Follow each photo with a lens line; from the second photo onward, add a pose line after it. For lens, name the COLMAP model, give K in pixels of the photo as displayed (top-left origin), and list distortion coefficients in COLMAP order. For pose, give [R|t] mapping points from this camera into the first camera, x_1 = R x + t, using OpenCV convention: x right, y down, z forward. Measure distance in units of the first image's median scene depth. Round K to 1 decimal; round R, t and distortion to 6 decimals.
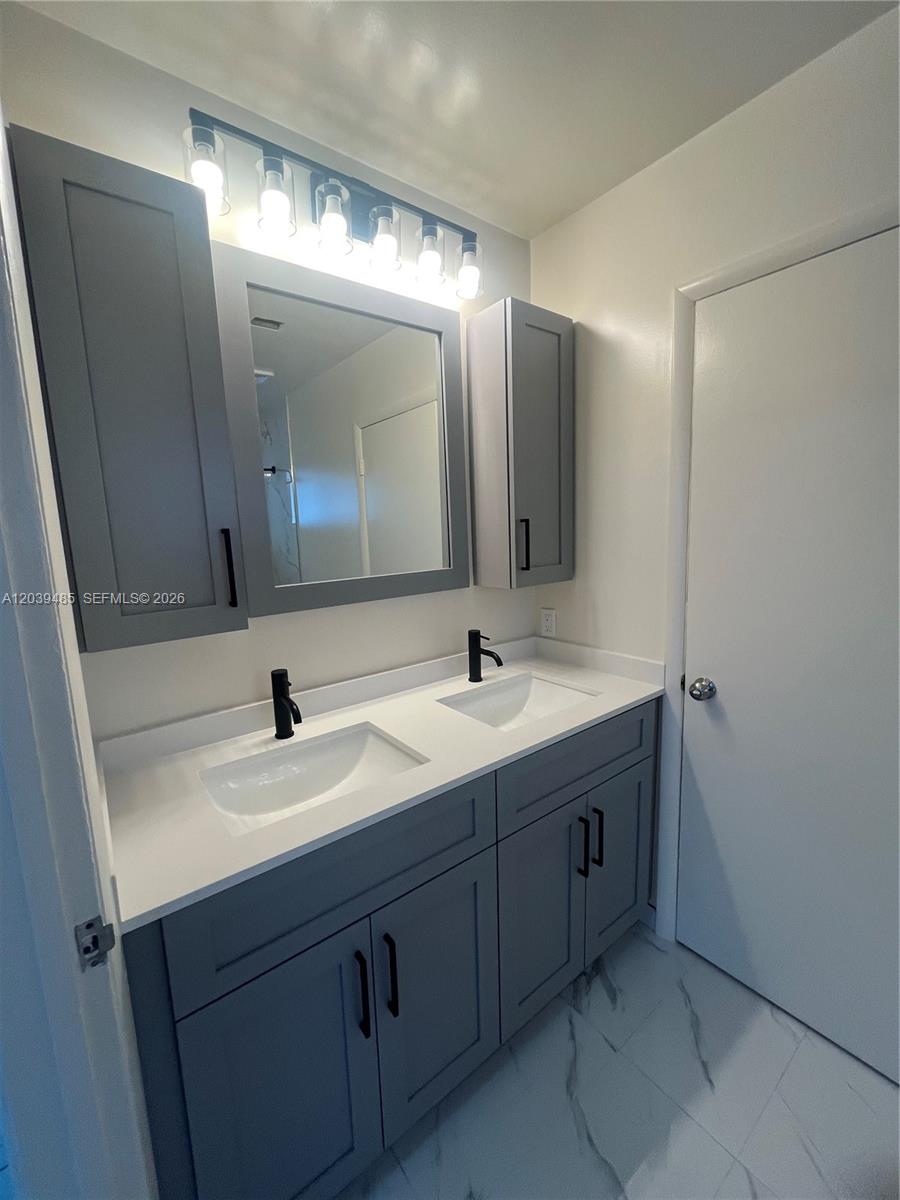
lens RADIAL K [[490.1, 0, 452.5], [0, 490.1, 599.4], [0, 0, 1]] dist [0.000412, 0.000776]
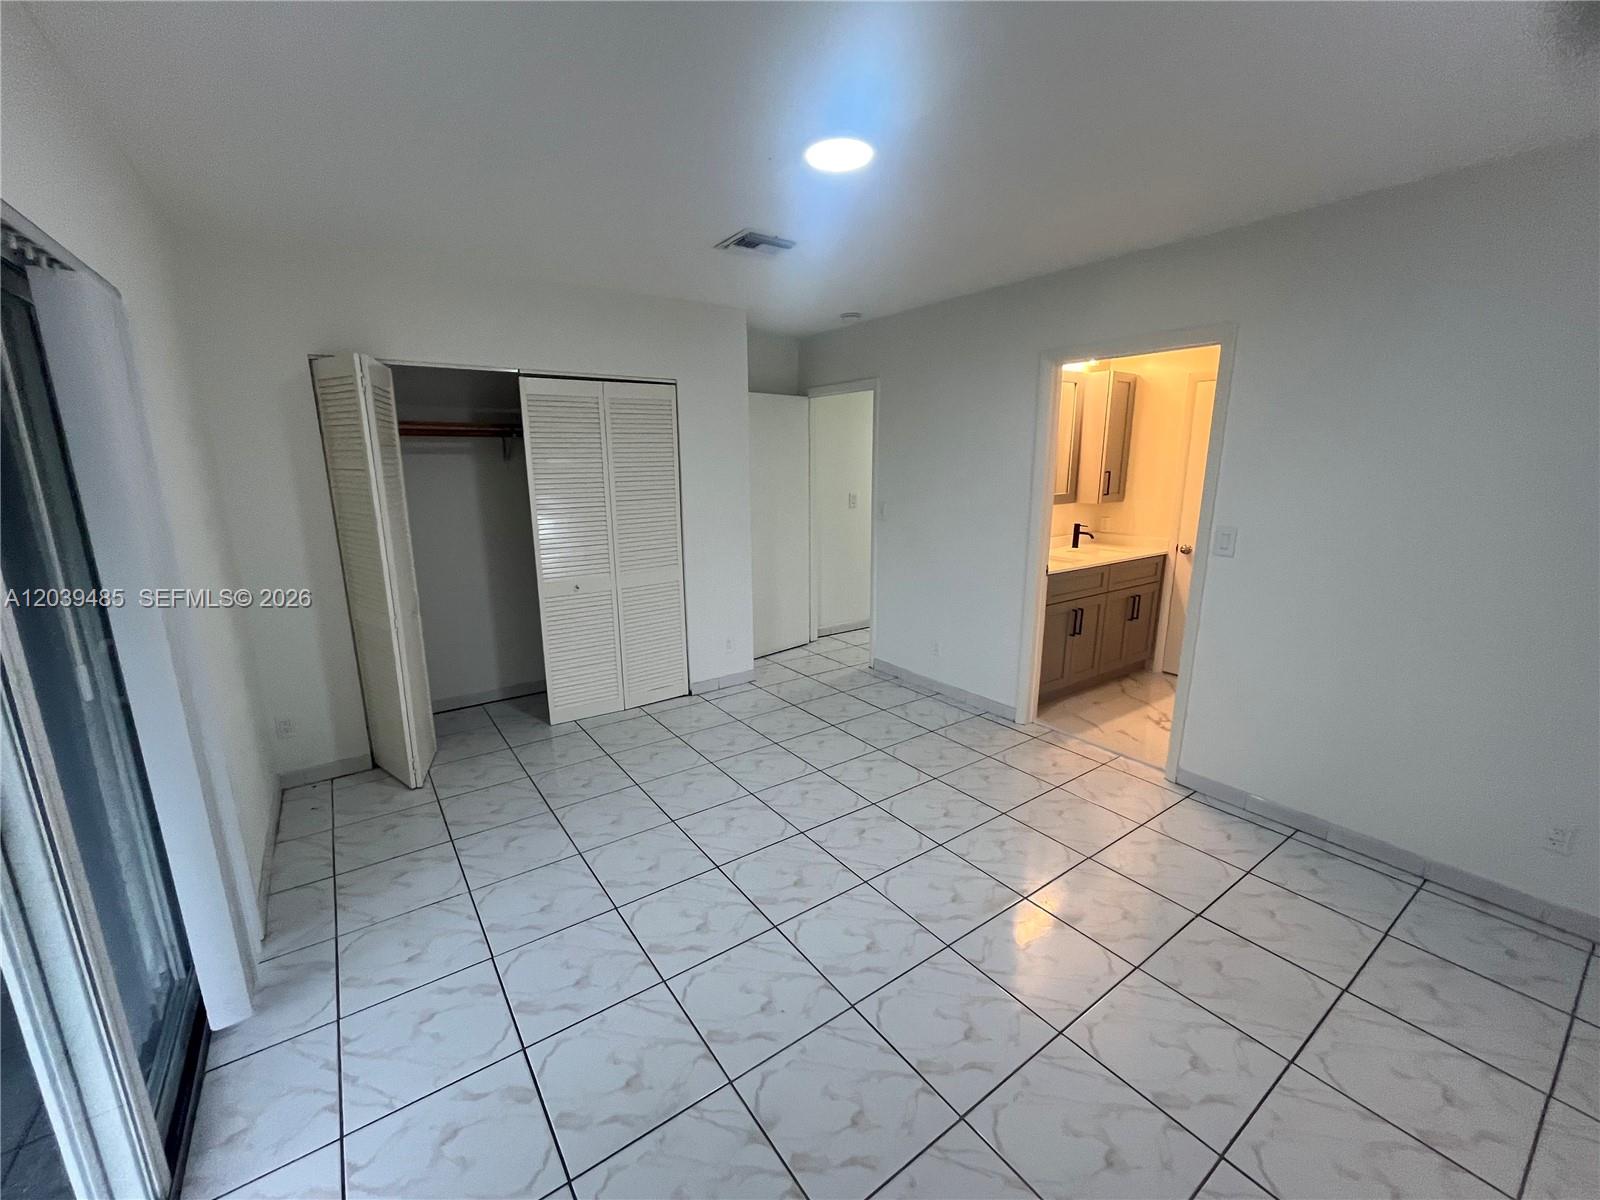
lens RADIAL K [[653.4, 0, 810.9], [0, 653.4, 604.4], [0, 0, 1]] dist [0.000412, 0.000776]
pose [[0.998958, 0.038751, -0.024129, -1.073641], [-0.036545, 0.995626, 0.085988, 0.220215], [0.027356, -0.085017, 0.996004, -1.962284]]
